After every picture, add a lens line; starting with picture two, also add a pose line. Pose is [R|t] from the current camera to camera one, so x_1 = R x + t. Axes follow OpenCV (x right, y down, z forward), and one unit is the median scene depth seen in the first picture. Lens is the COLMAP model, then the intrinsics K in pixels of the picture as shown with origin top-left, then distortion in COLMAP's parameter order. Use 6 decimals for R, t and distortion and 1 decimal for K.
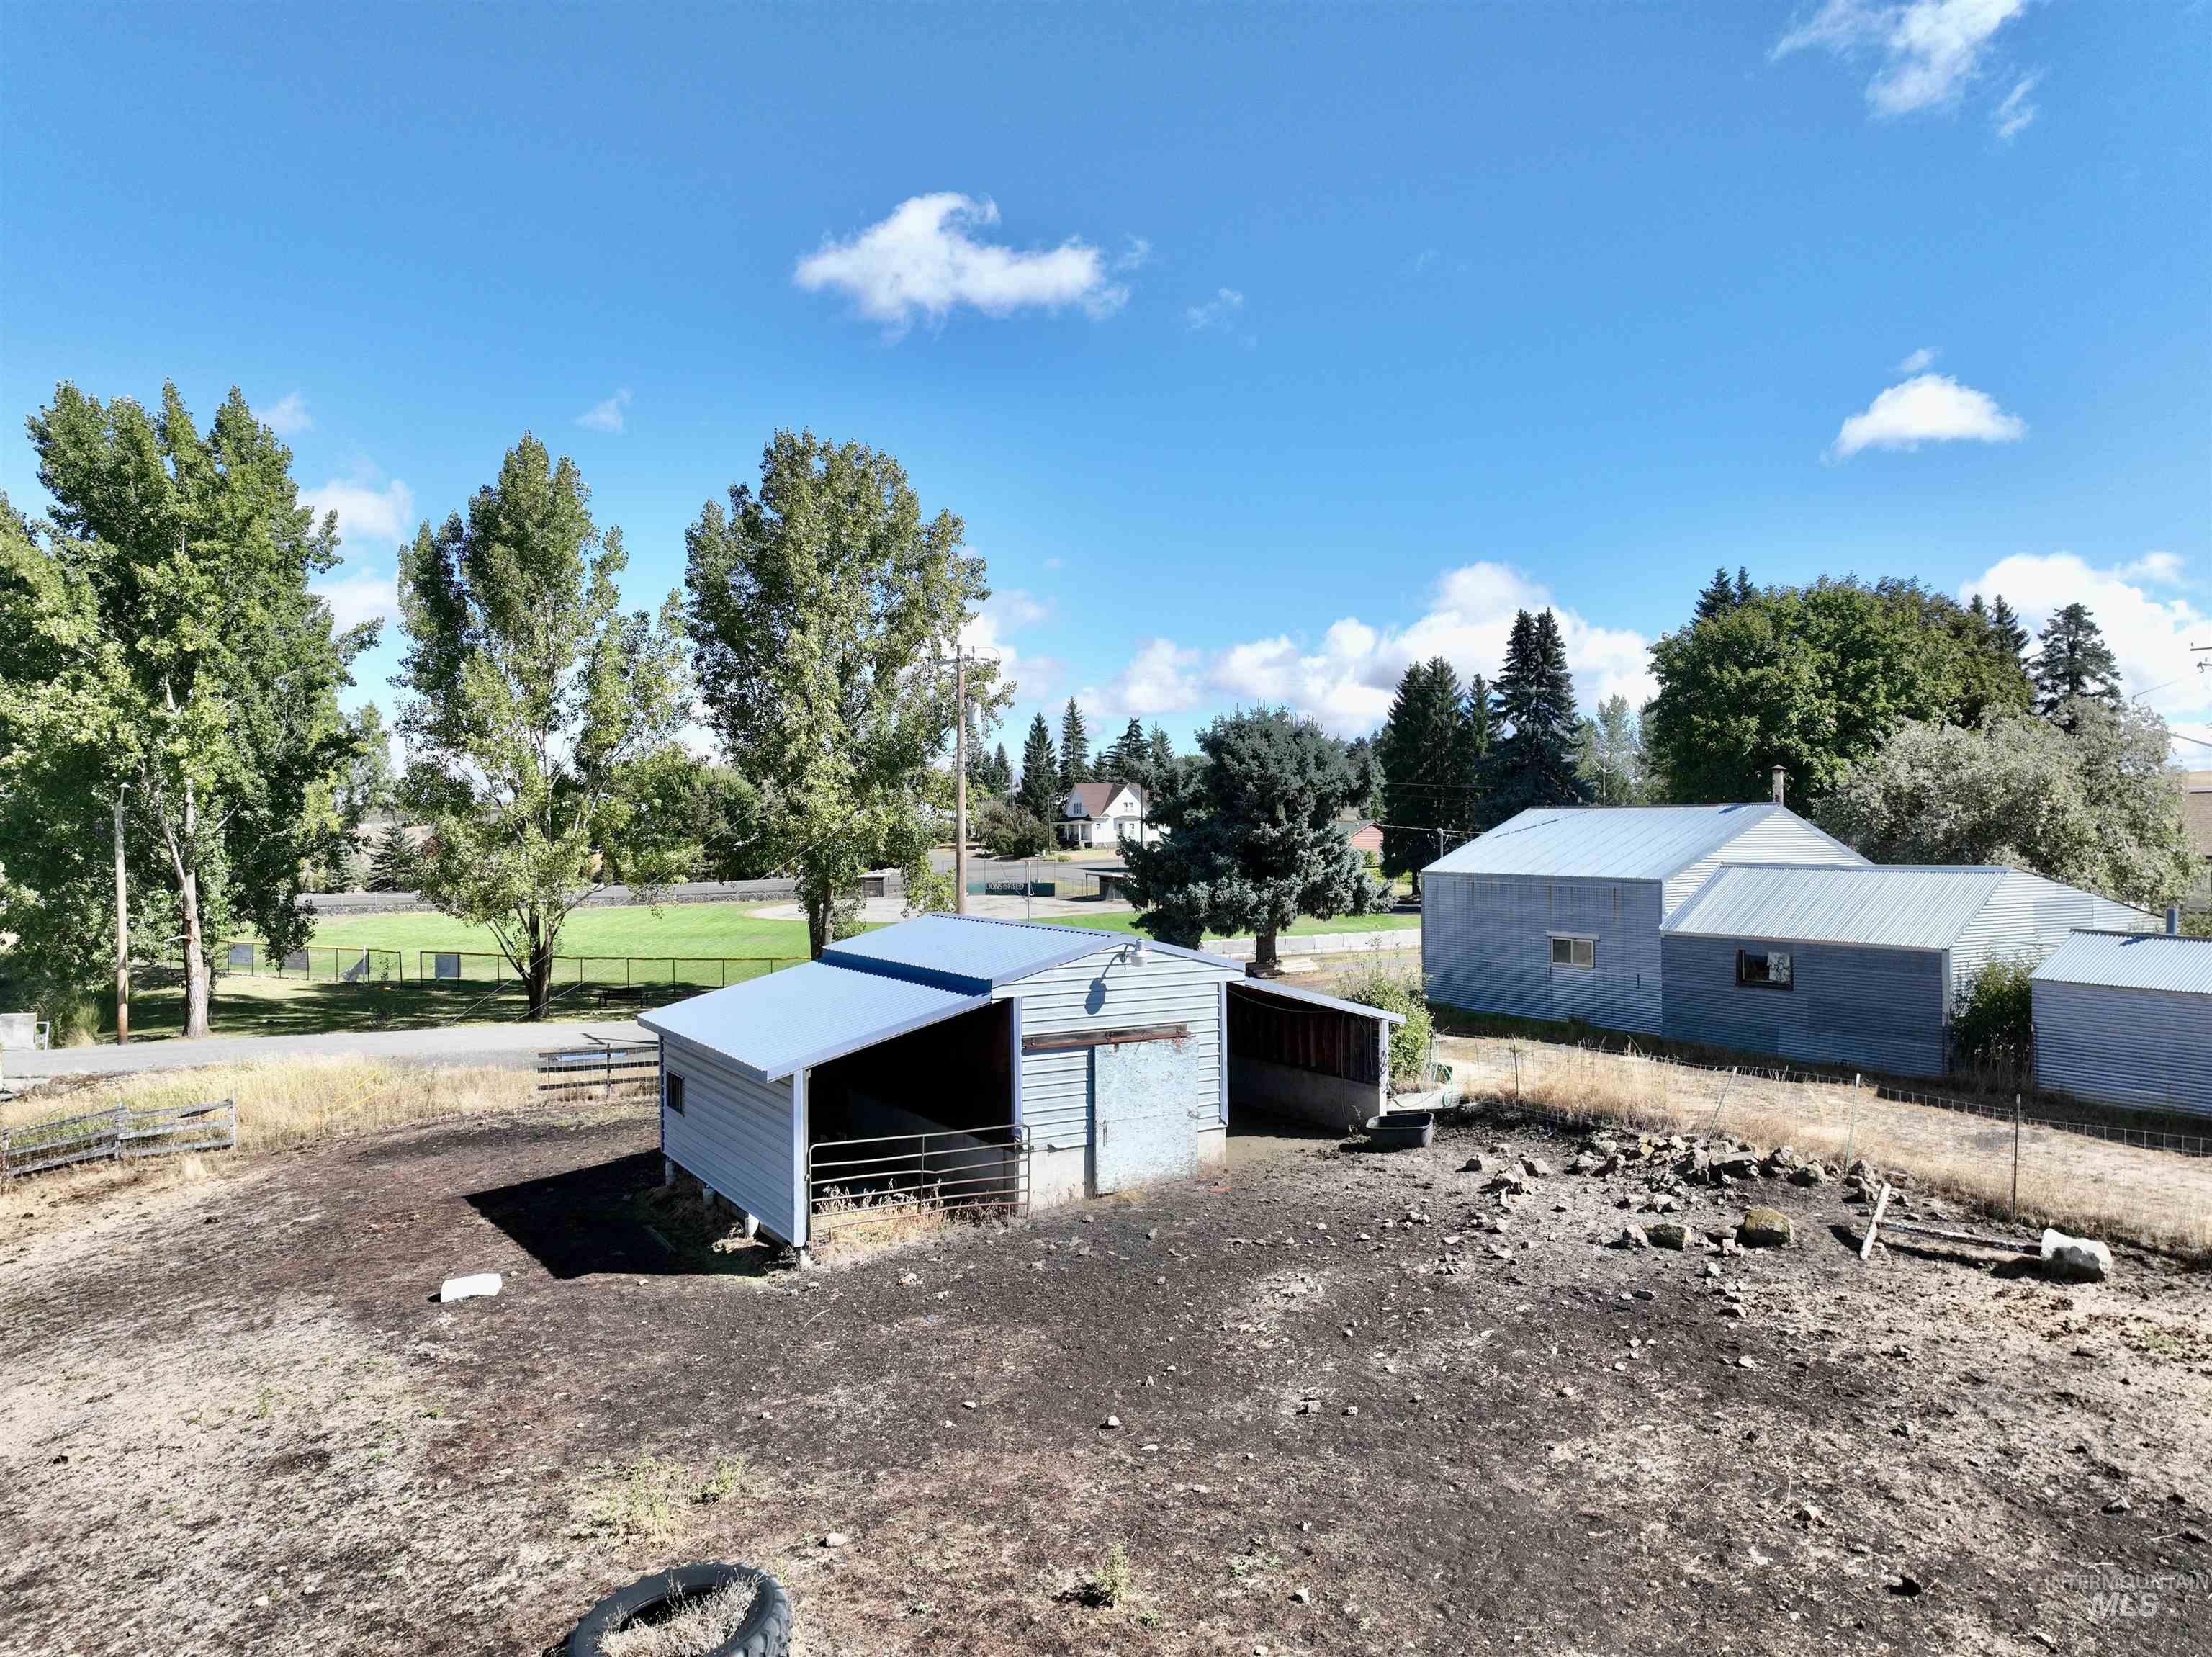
lens RADIAL K [[1558.8, 0, 1106.0], [0, 1558.8, 828.5], [0, 0, 1]] dist [0.005195, 0.011543]
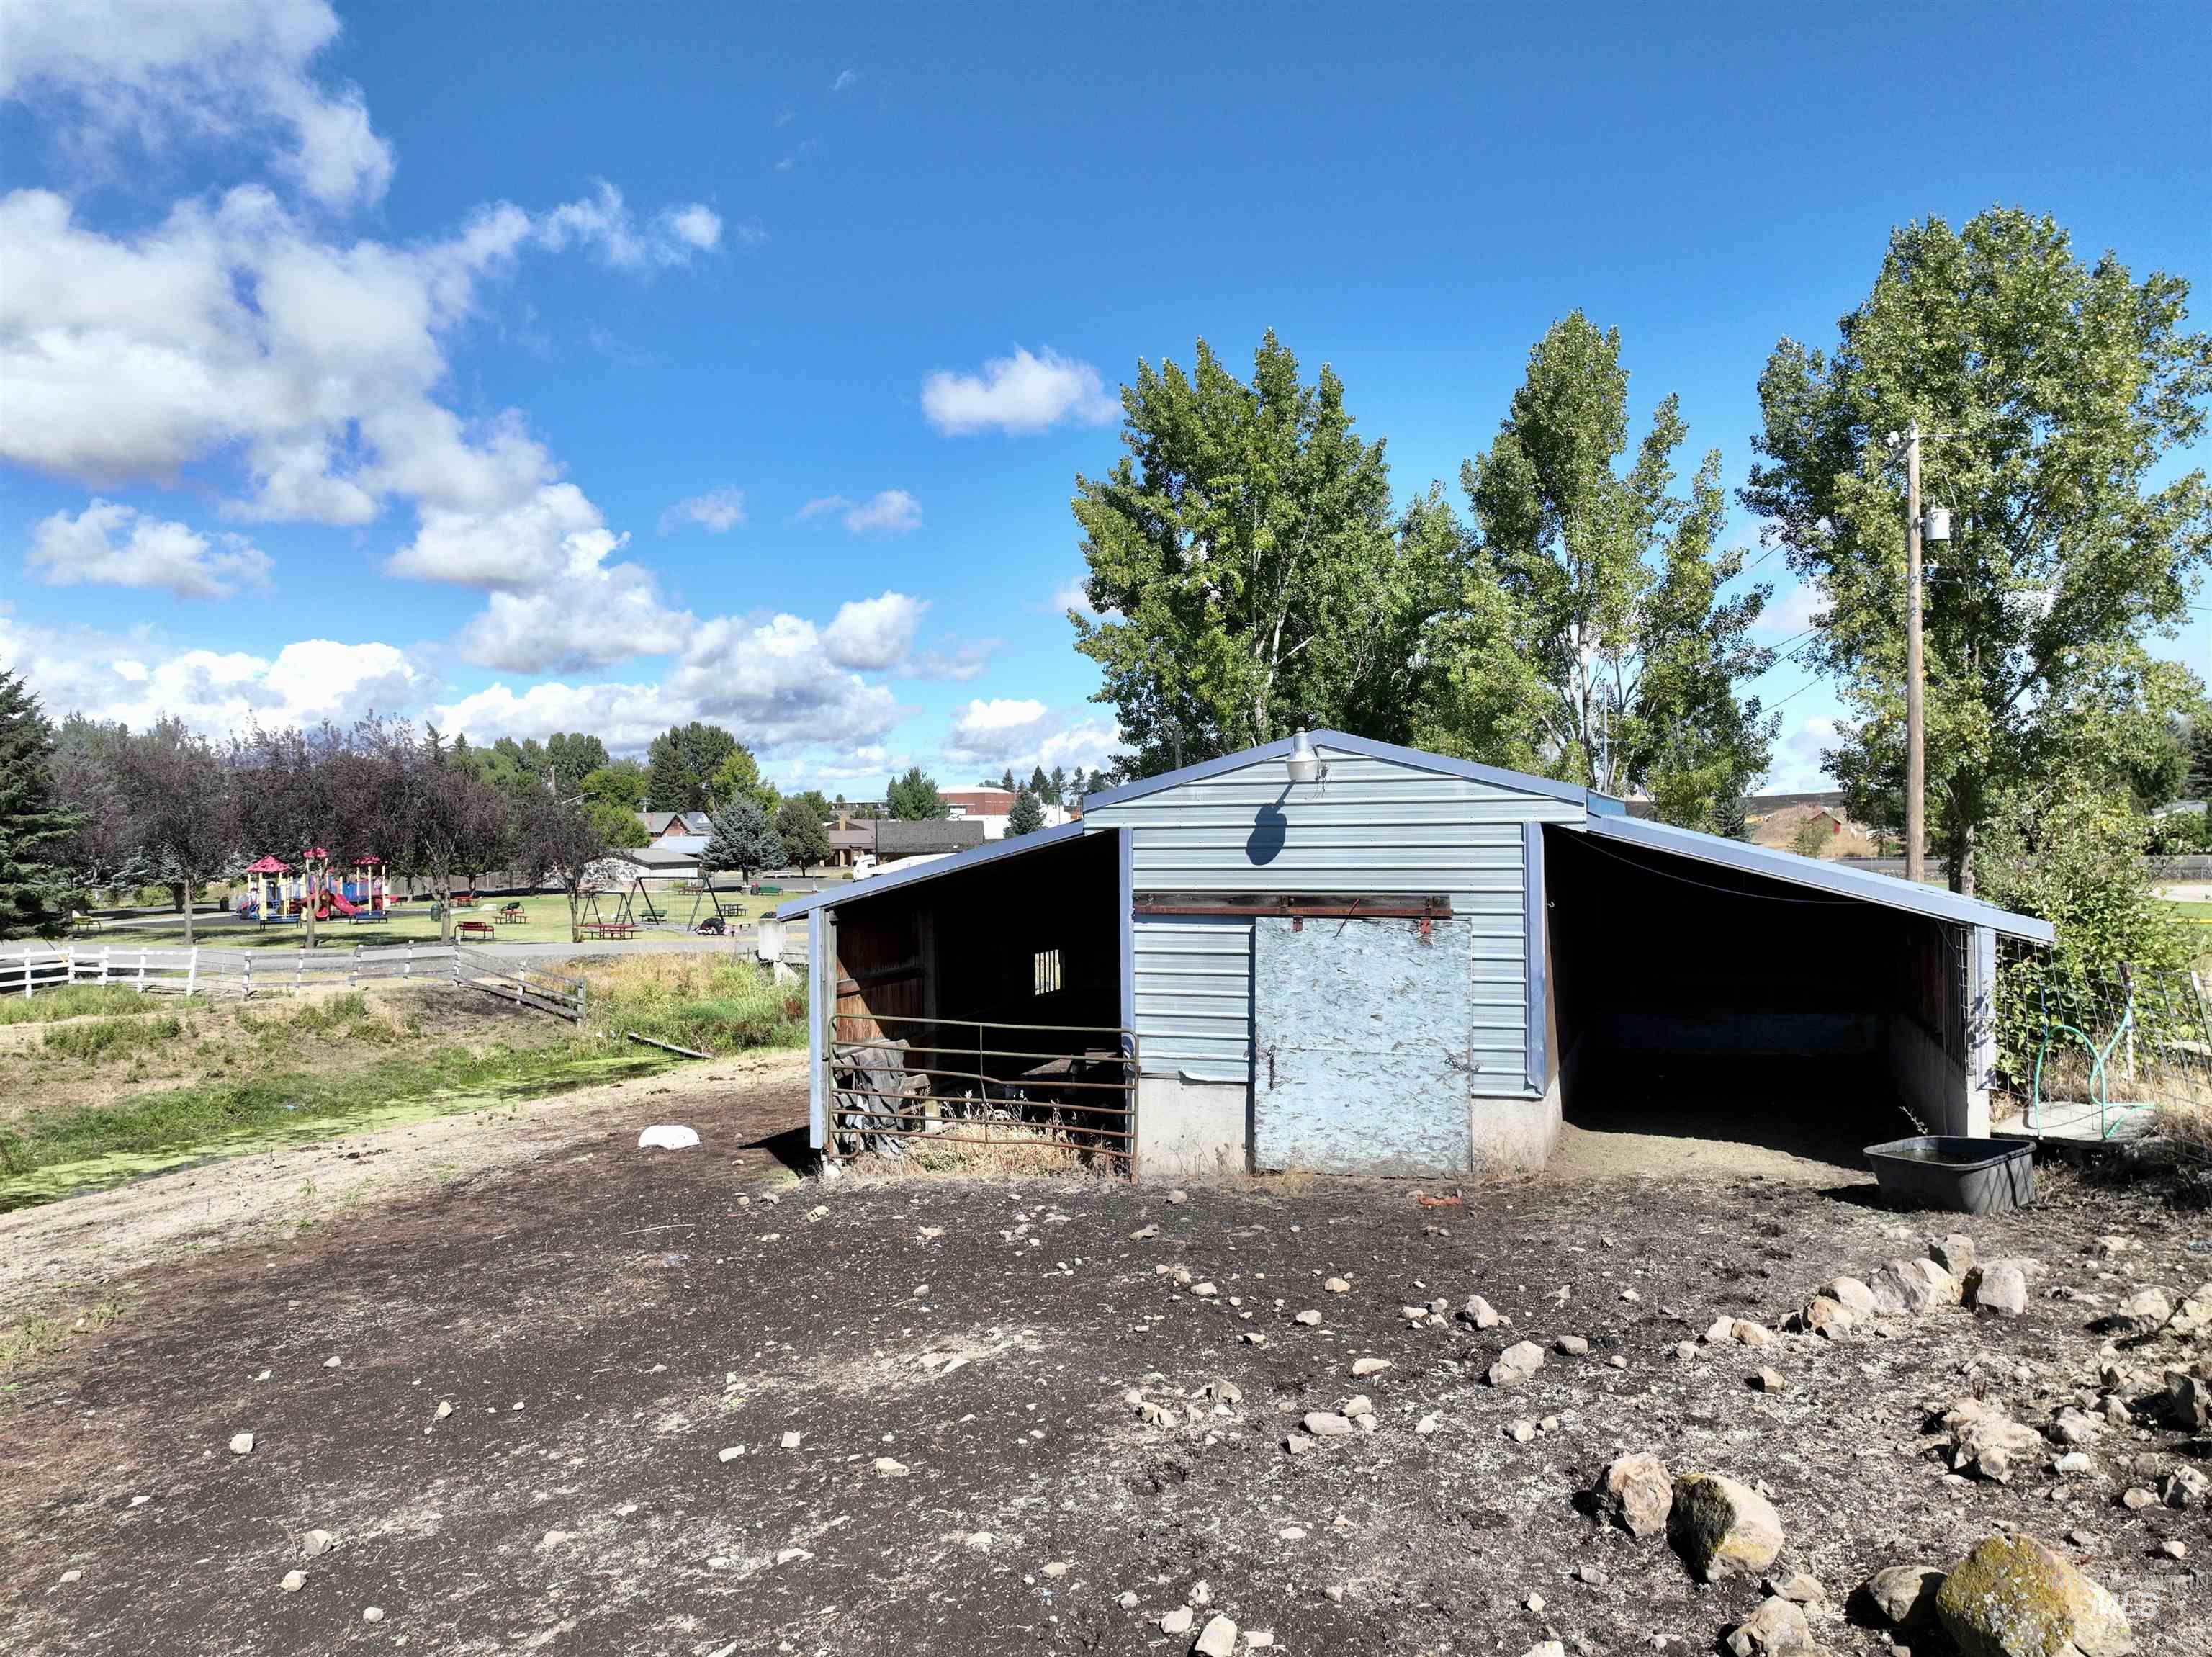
lens RADIAL K [[1558.8, 0, 1106.0], [0, 1558.8, 828.5], [0, 0, 1]] dist [0.005195, 0.011543]
pose [[0.621293, 0.001937, -0.783576, 0.418895], [0.002145, 0.999989, 0.004173, 0.102457], [0.783575, -0.004274, 0.621282, 0.583901]]
